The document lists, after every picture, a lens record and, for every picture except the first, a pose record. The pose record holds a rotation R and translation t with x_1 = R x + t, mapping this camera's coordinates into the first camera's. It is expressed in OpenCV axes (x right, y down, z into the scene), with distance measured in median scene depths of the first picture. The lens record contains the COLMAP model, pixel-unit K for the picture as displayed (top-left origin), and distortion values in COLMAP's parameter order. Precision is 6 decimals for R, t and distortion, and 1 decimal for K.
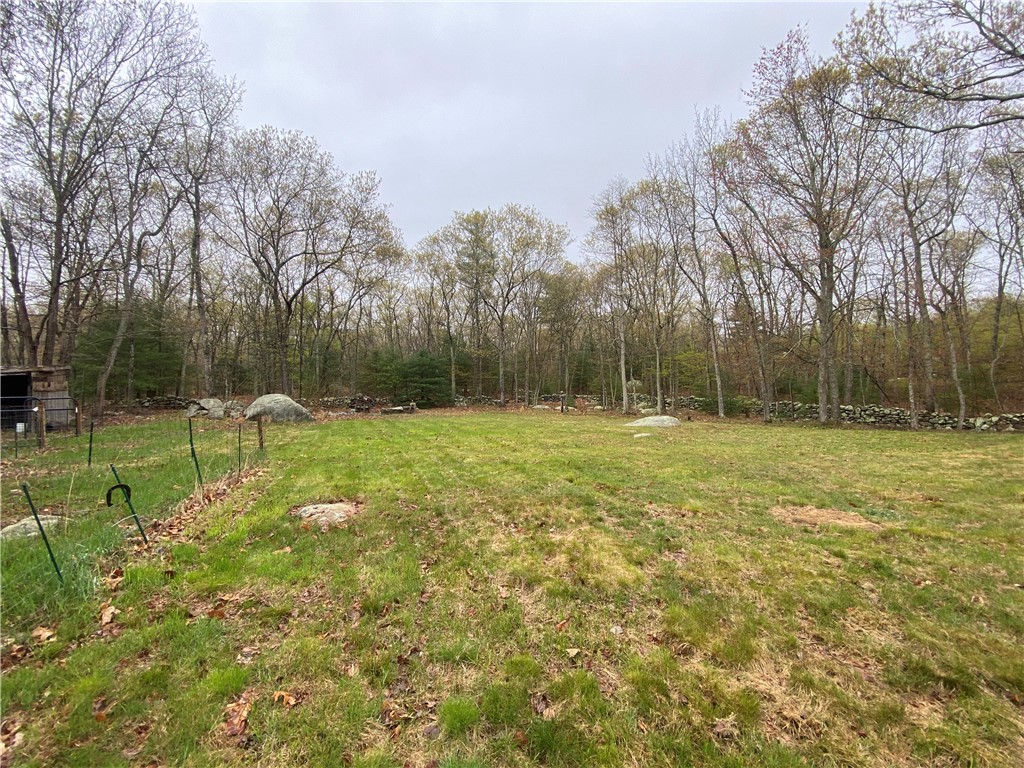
lens RADIAL K [[415.4, 0, 507.6], [0, 415.4, 385.5], [0, 0, 1]] dist [0.039923, -0.030441]
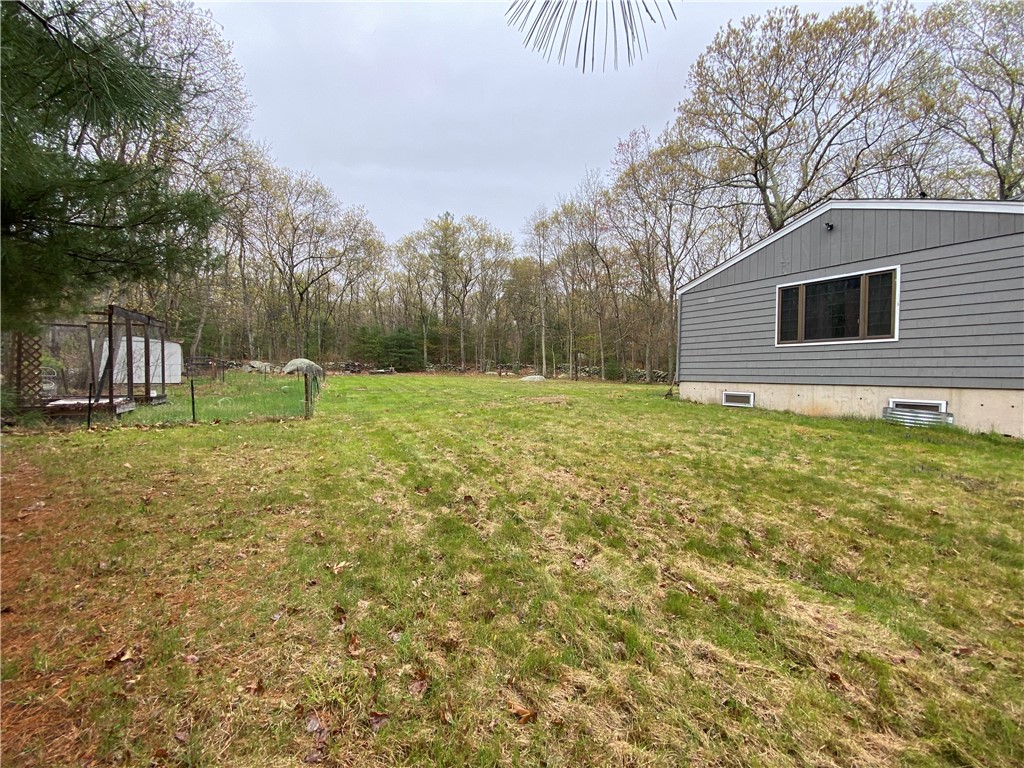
lens RADIAL K [[415.4, 0, 507.6], [0, 415.4, 385.5], [0, 0, 1]] dist [0.039923, -0.030441]
pose [[0.999297, 0.013726, 0.034876, 0.085270], [-0.016104, 0.997497, 0.068848, 0.000202], [-0.033844, -0.069362, 0.997017, -0.310552]]
